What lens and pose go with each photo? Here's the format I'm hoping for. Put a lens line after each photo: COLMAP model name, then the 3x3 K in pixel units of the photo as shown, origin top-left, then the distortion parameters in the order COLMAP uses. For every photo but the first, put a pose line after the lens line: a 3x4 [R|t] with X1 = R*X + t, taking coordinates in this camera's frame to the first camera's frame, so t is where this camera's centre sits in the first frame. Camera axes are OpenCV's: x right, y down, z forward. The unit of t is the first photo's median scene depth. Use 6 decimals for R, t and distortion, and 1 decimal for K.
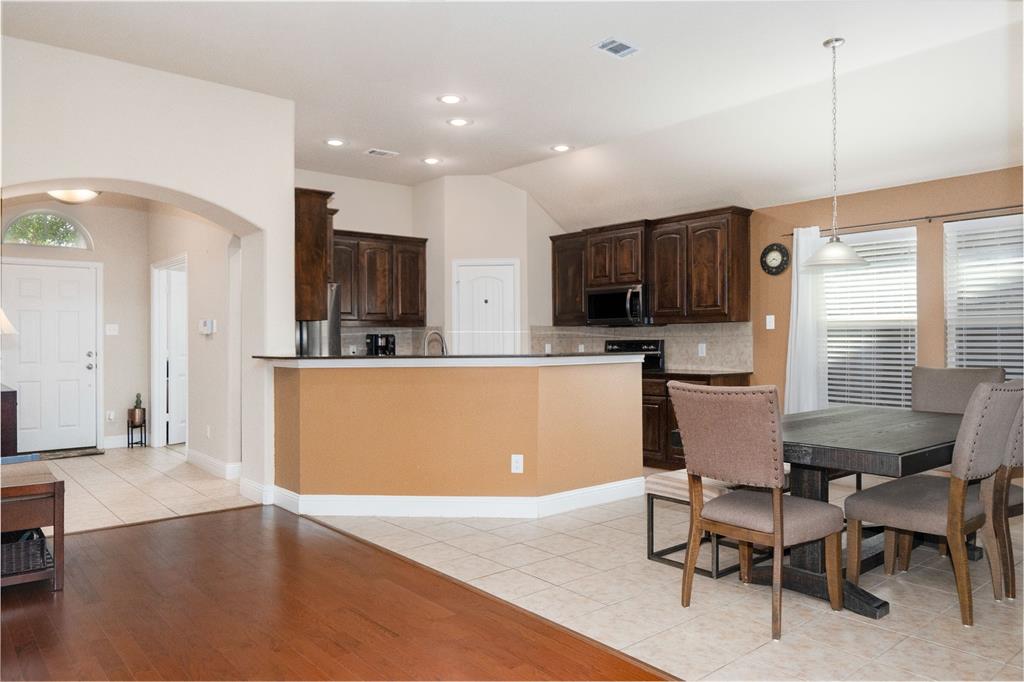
lens RADIAL K [[716.6, 0, 507.0], [0, 716.6, 333.7], [0, 0, 1]] dist [-0.004137, 0.002795]
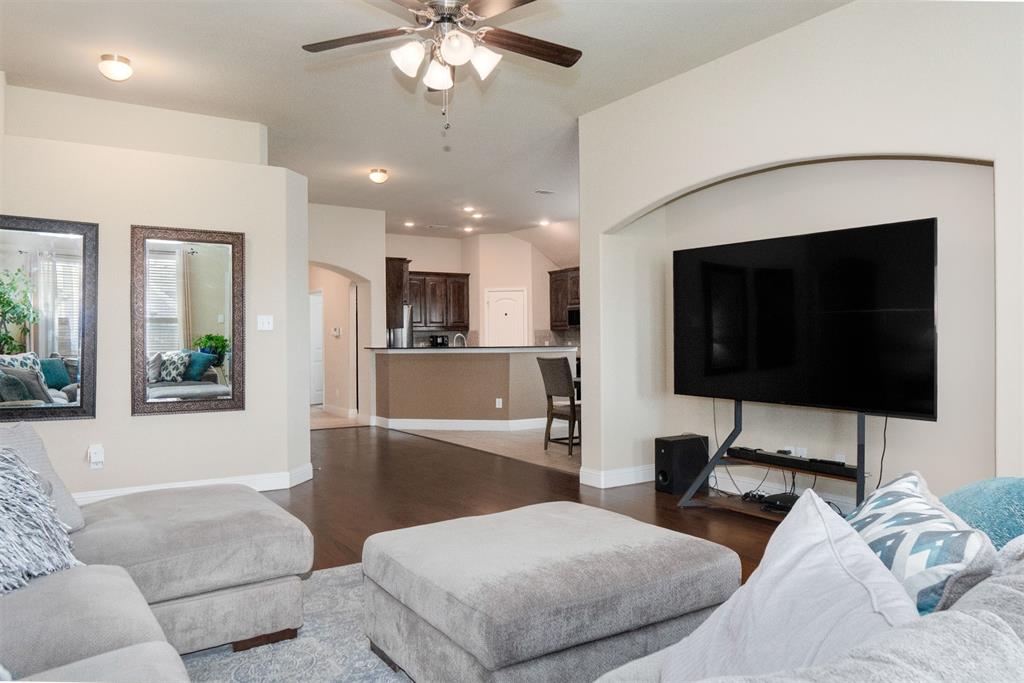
lens RADIAL K [[716.6, 0, 514.4], [0, 716.6, 346.3], [0, 0, 1]] dist [-0.004137, 0.002795]
pose [[0.993622, -0.000158, -0.112763, 0.198606], [0.002140, 0.999845, 0.017459, -0.002835], [0.112743, -0.017589, 0.993469, -0.659964]]
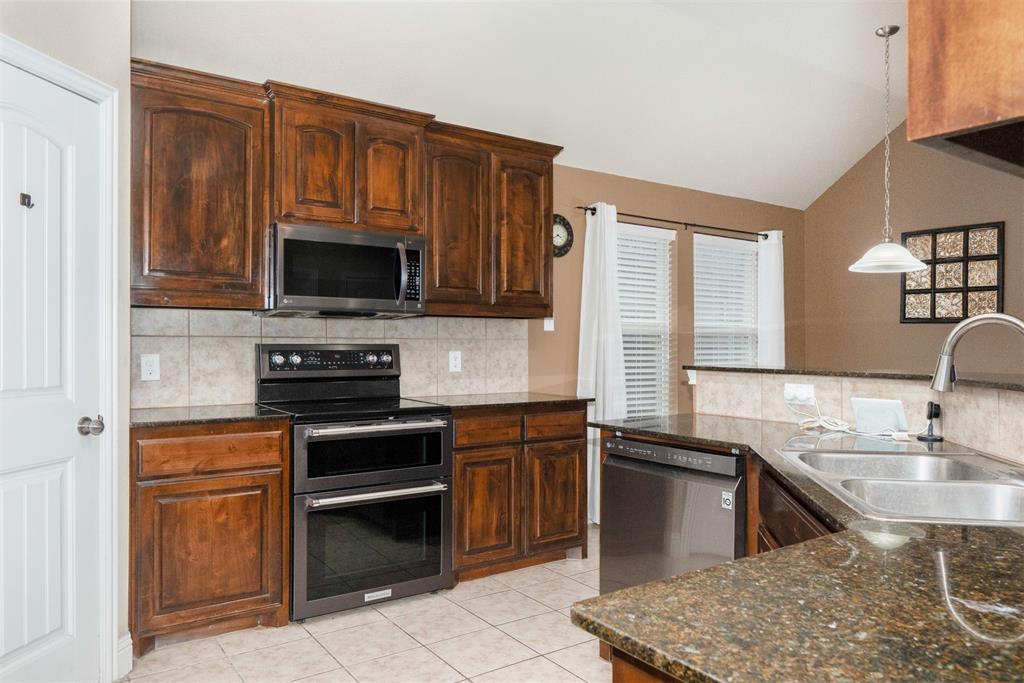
lens RADIAL K [[716.6, 0, 489.0], [0, 716.6, 342.4], [0, 0, 1]] dist [-0.004137, 0.002795]
pose [[0.092302, 0.010327, 0.995678, -0.343882], [-0.014288, 0.999857, -0.009046, 0.012058], [-0.995629, -0.013392, 0.092436, 0.951991]]
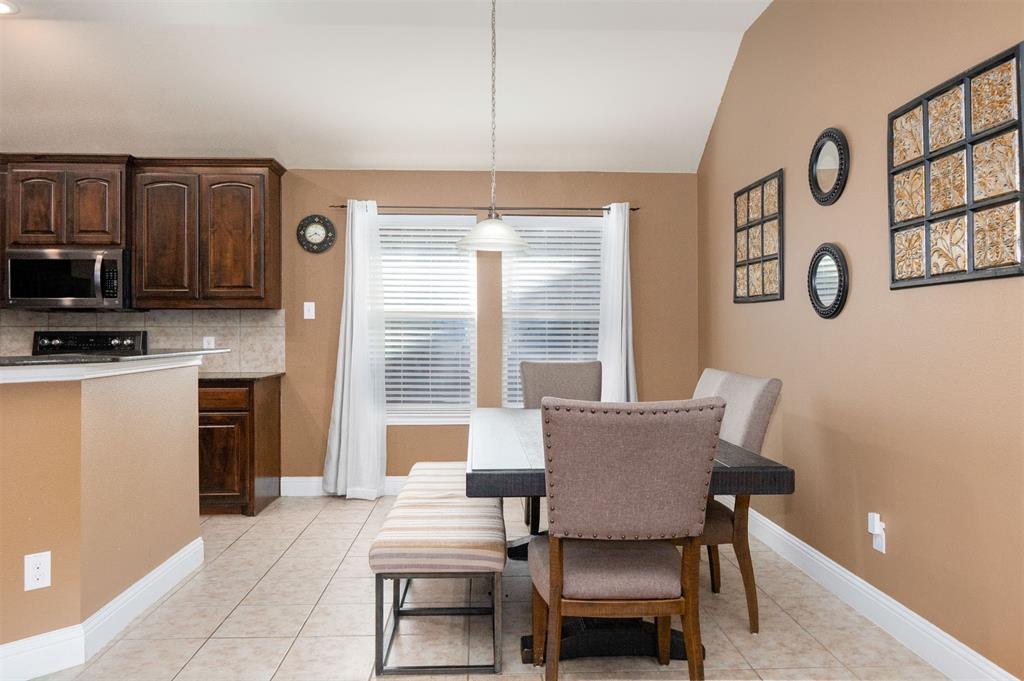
lens RADIAL K [[716.6, 0, 513.8], [0, 716.6, 339.1], [0, 0, 1]] dist [-0.004137, 0.002795]
pose [[0.601753, -0.002299, 0.798679, -0.139061], [-0.012251, 0.999852, 0.012109, 0.003560], [-0.798588, -0.017071, 0.601635, 0.307431]]
